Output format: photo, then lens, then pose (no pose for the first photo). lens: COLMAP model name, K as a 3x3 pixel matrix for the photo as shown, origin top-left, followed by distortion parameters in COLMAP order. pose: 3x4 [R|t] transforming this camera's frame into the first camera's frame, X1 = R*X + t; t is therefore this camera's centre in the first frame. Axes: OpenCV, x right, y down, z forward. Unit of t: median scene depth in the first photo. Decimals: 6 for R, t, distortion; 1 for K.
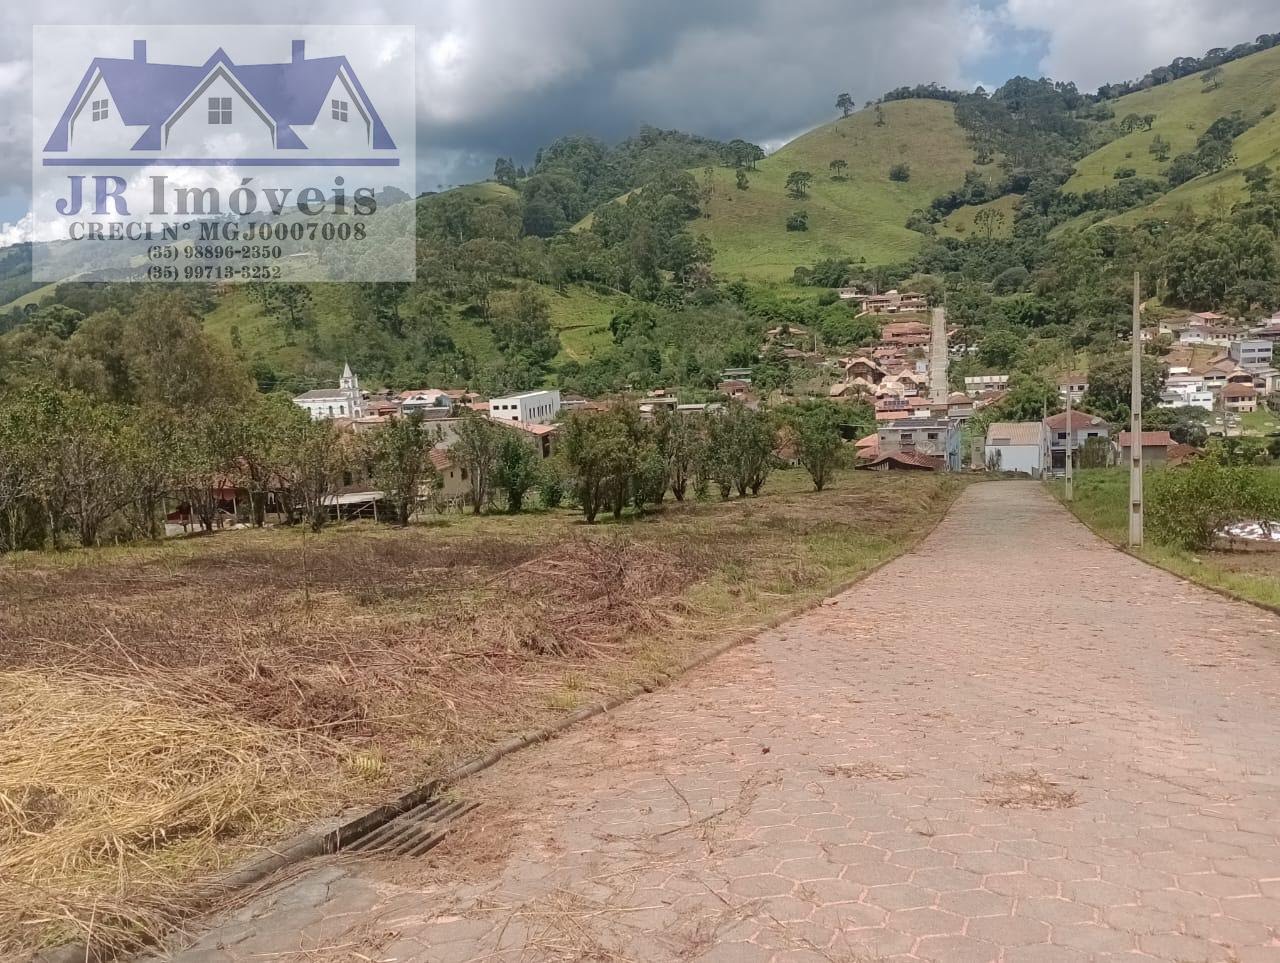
lens RADIAL K [[1060.0, 0, 639.1], [0, 1060.0, 476.8], [0, 0, 1]] dist [0.068212, -0.086179]
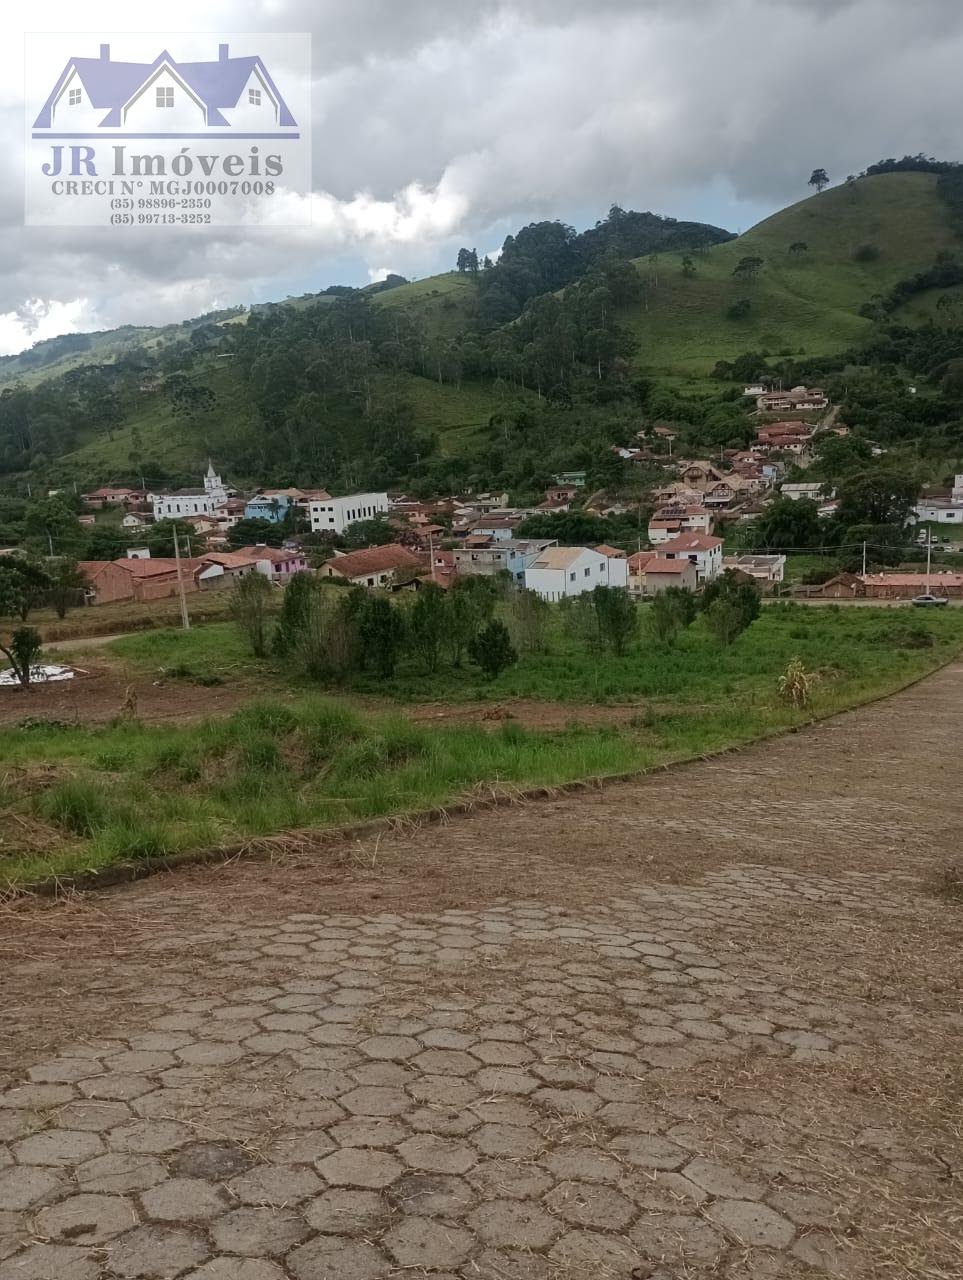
lens RADIAL K [[1060.0, 0, 493.9], [0, 1060.0, 639.2], [0, 0, 1]] dist [0.068212, -0.086179]
pose [[0.986953, 0.032971, -0.157594, 2.416717], [-0.021778, 0.997150, 0.072229, -0.178946], [0.159527, -0.067854, 0.984859, -0.385512]]
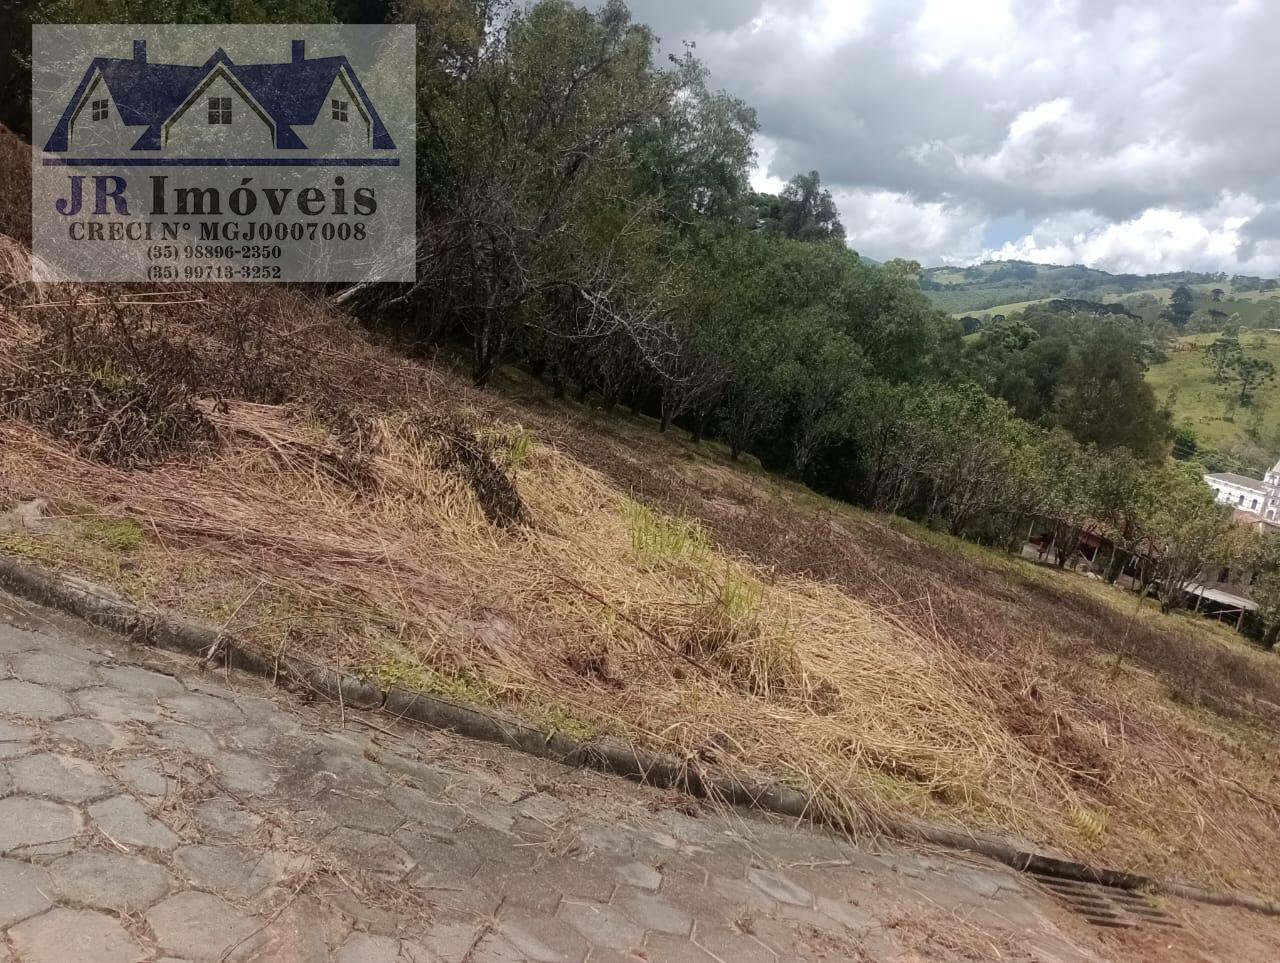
lens RADIAL K [[1060.0, 0, 639.8], [0, 1060.0, 483.4], [0, 0, 1]] dist [0.068212, -0.086179]
pose [[0.643599, 0.342591, -0.684406, 0.009997], [-0.363576, 0.923739, 0.120495, 0.001152], [0.673493, 0.171283, 0.719075, -0.011437]]
